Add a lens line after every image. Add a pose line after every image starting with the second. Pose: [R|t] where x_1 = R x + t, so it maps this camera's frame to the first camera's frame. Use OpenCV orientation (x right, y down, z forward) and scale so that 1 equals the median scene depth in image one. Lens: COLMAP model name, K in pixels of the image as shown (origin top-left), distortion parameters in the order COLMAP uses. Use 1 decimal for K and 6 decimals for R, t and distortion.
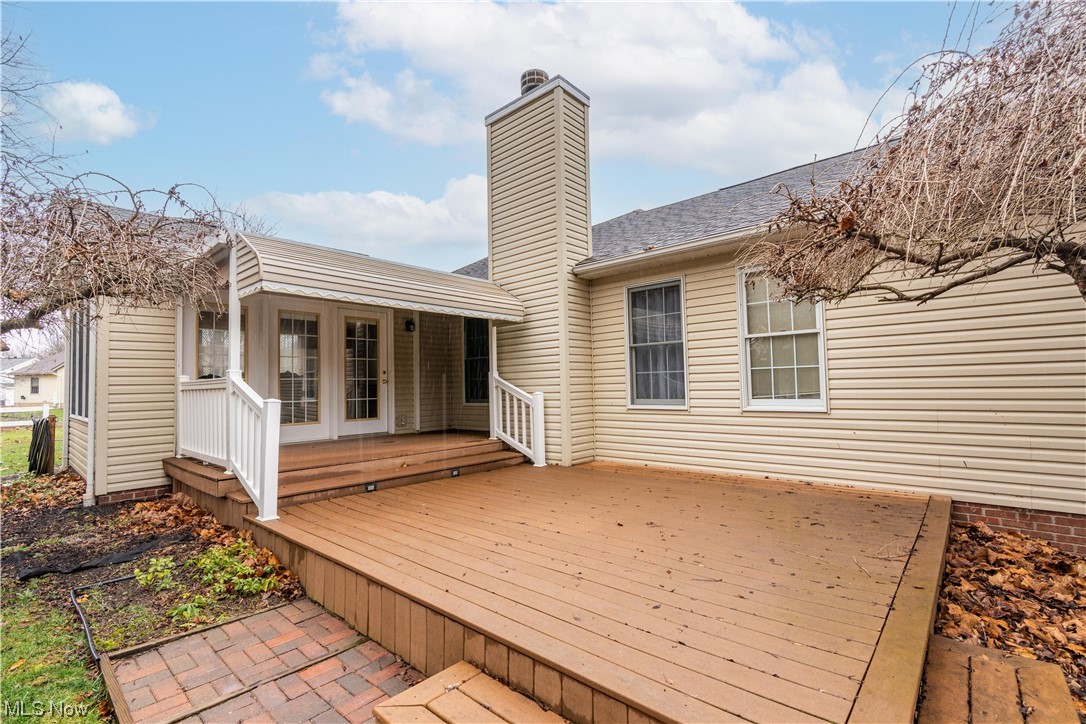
lens RADIAL K [[485.3, 0, 542.0], [0, 485.3, 364.8], [0, 0, 1]] dist [-0.002412, -0.000089]
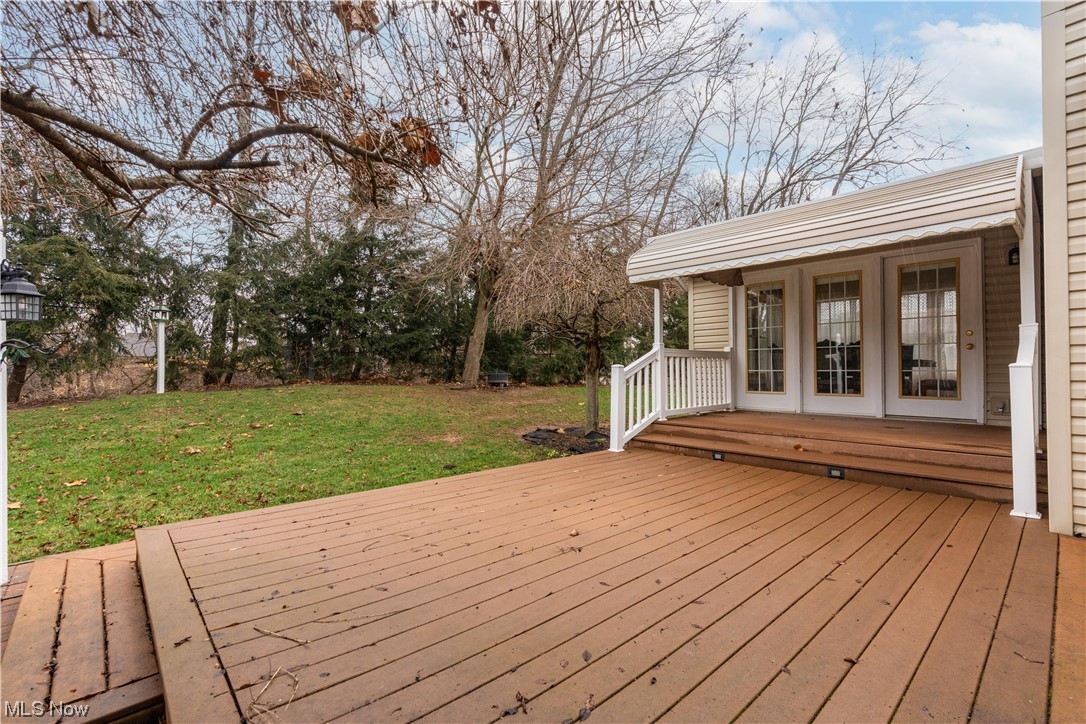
lens RADIAL K [[485.3, 0, 549.8], [0, 485.3, 364.5], [0, 0, 1]] dist [-0.002412, -0.000089]
pose [[-0.092133, 0.011962, -0.995675, 0.528134], [0.050453, 0.998700, 0.007330, 0.031816], [0.994468, -0.049559, -0.092616, 0.599924]]
